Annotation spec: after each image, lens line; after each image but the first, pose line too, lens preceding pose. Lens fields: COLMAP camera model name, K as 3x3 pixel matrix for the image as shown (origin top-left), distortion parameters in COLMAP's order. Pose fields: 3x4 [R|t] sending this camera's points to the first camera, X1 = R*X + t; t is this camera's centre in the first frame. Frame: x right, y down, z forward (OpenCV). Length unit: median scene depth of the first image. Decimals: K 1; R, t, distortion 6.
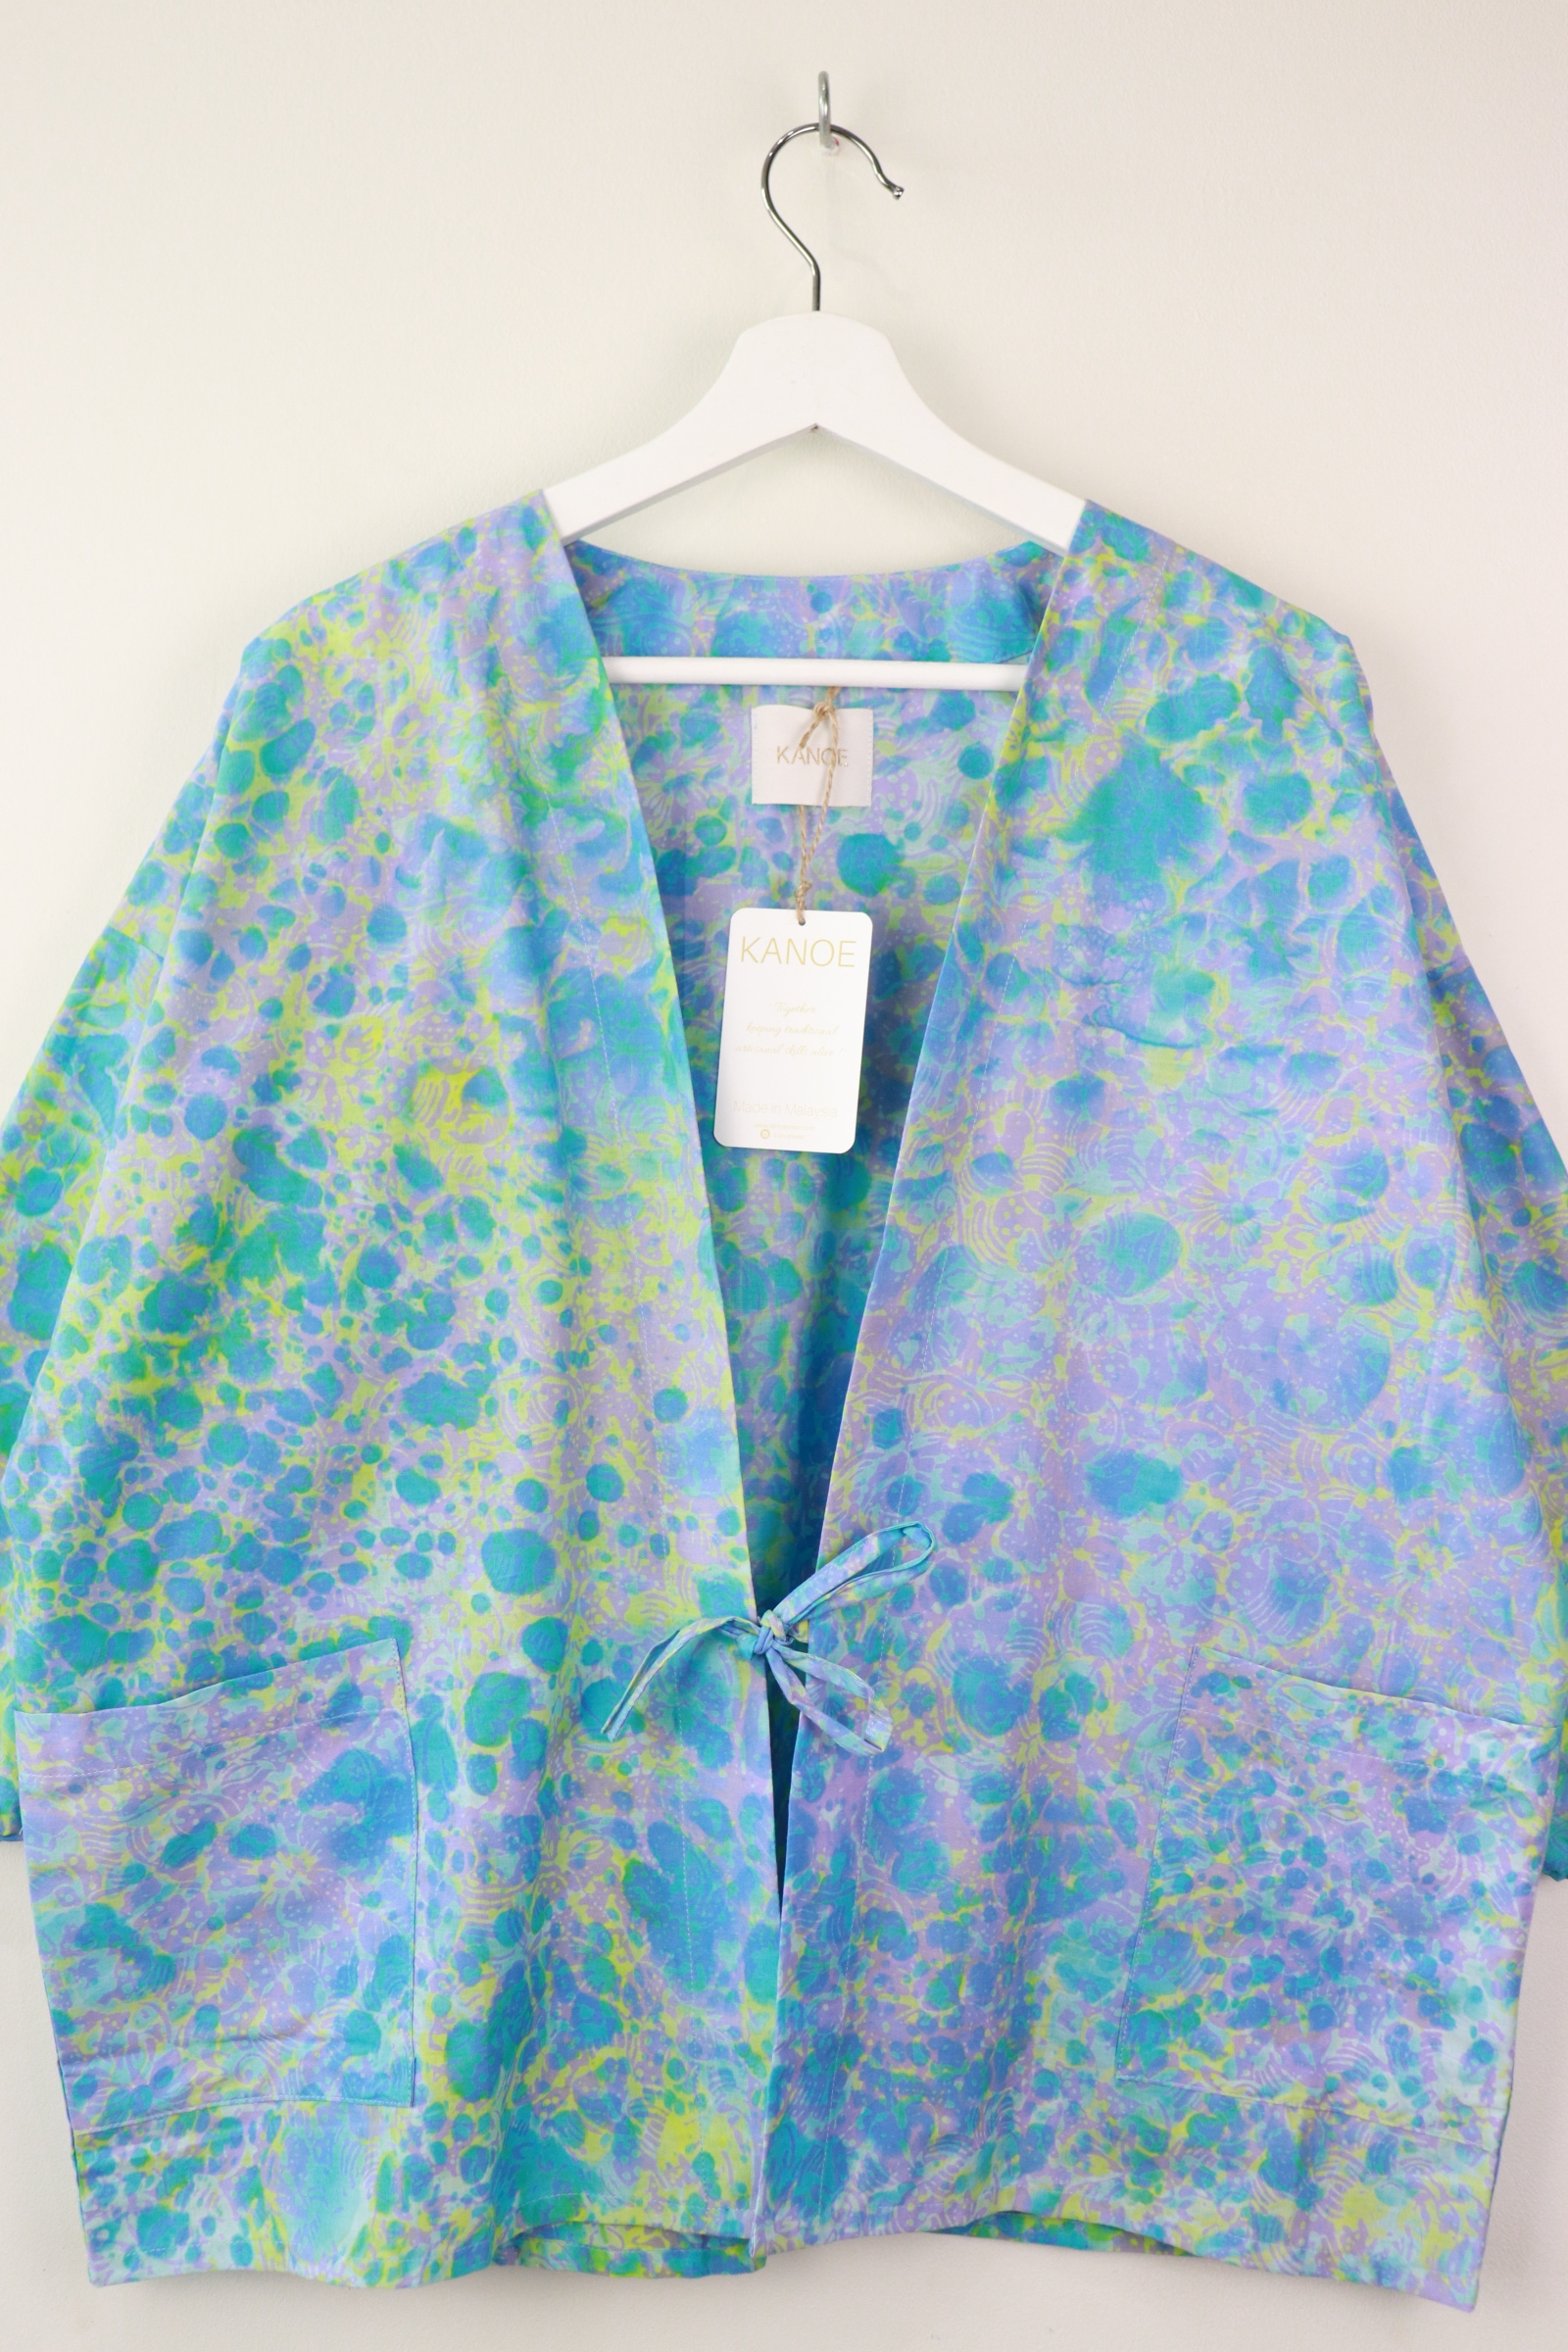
lens RADIAL K [[6364.7, 0, 805.2], [0, 6364.7, 1181.6], [0, 0, 1]] dist [-0.875586, 0.000000]
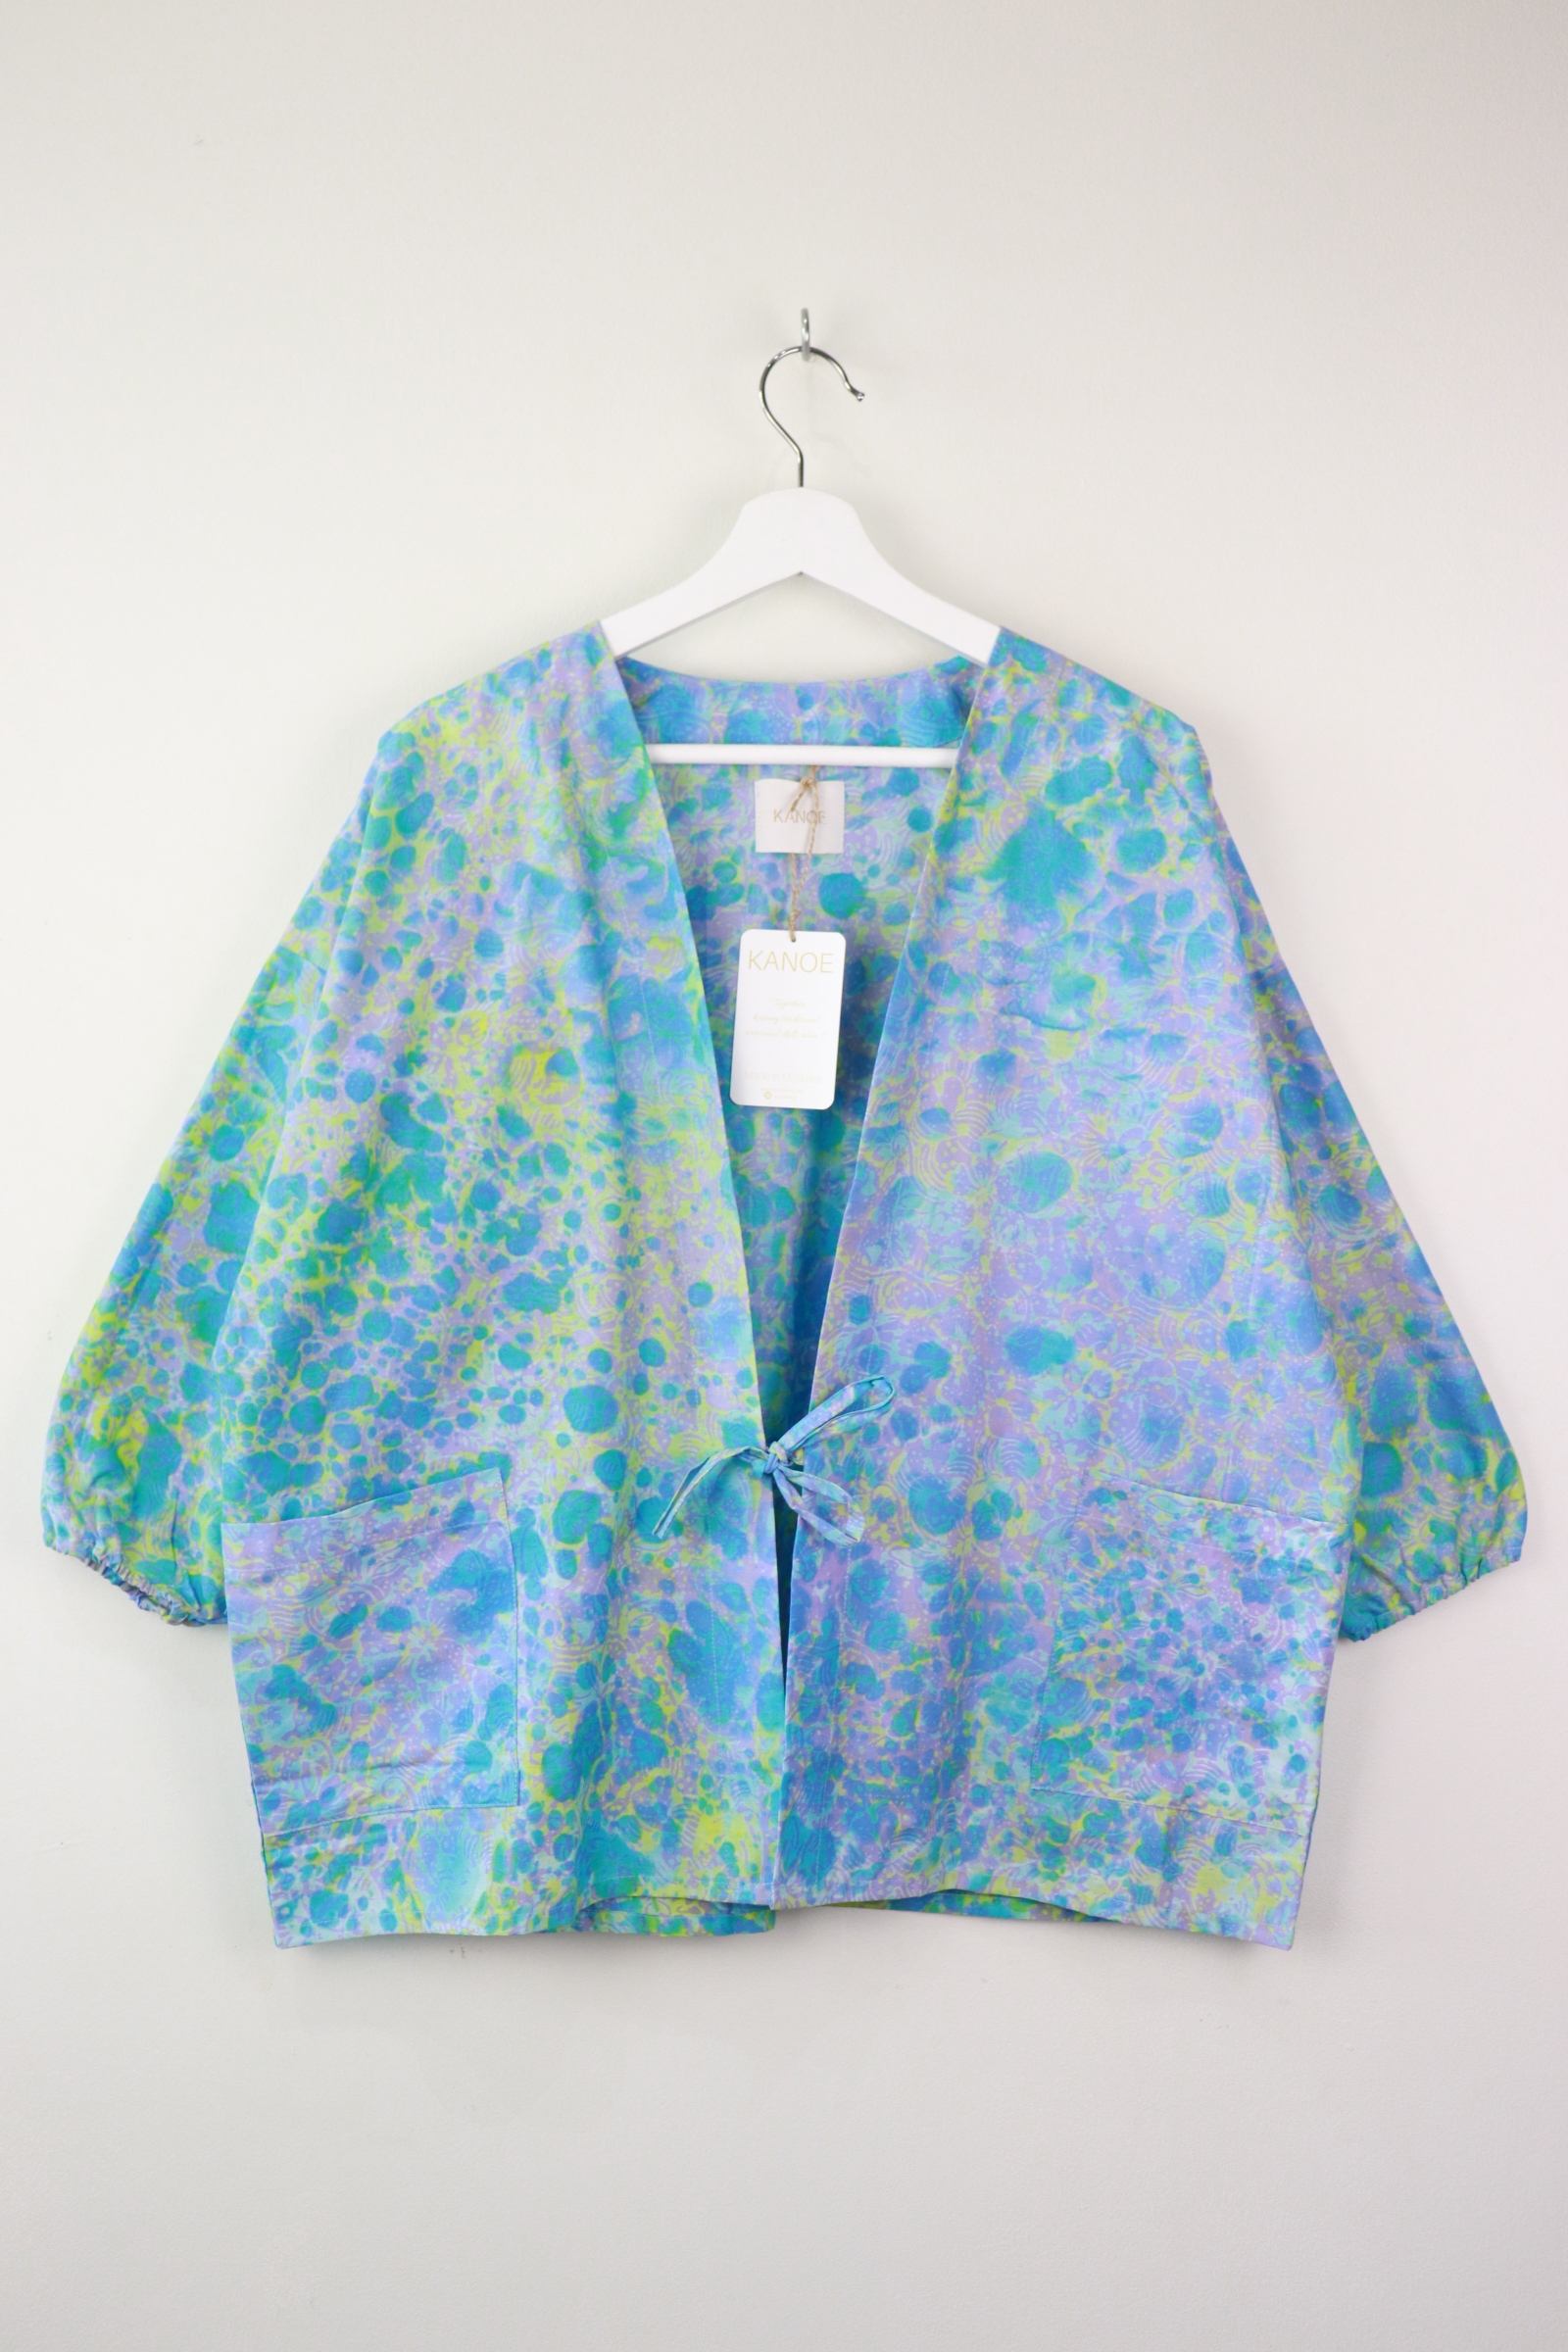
lens RADIAL K [[6364.7, 0, 694.4], [0, 6364.7, 1147.3], [0, 0, 1]] dist [-0.875586, 0.000000]
pose [[0.999930, -0.007254, -0.009387, -0.009555], [0.007269, 0.999972, 0.001587, 0.001344], [0.009375, -0.001655, 0.999955, -0.370121]]
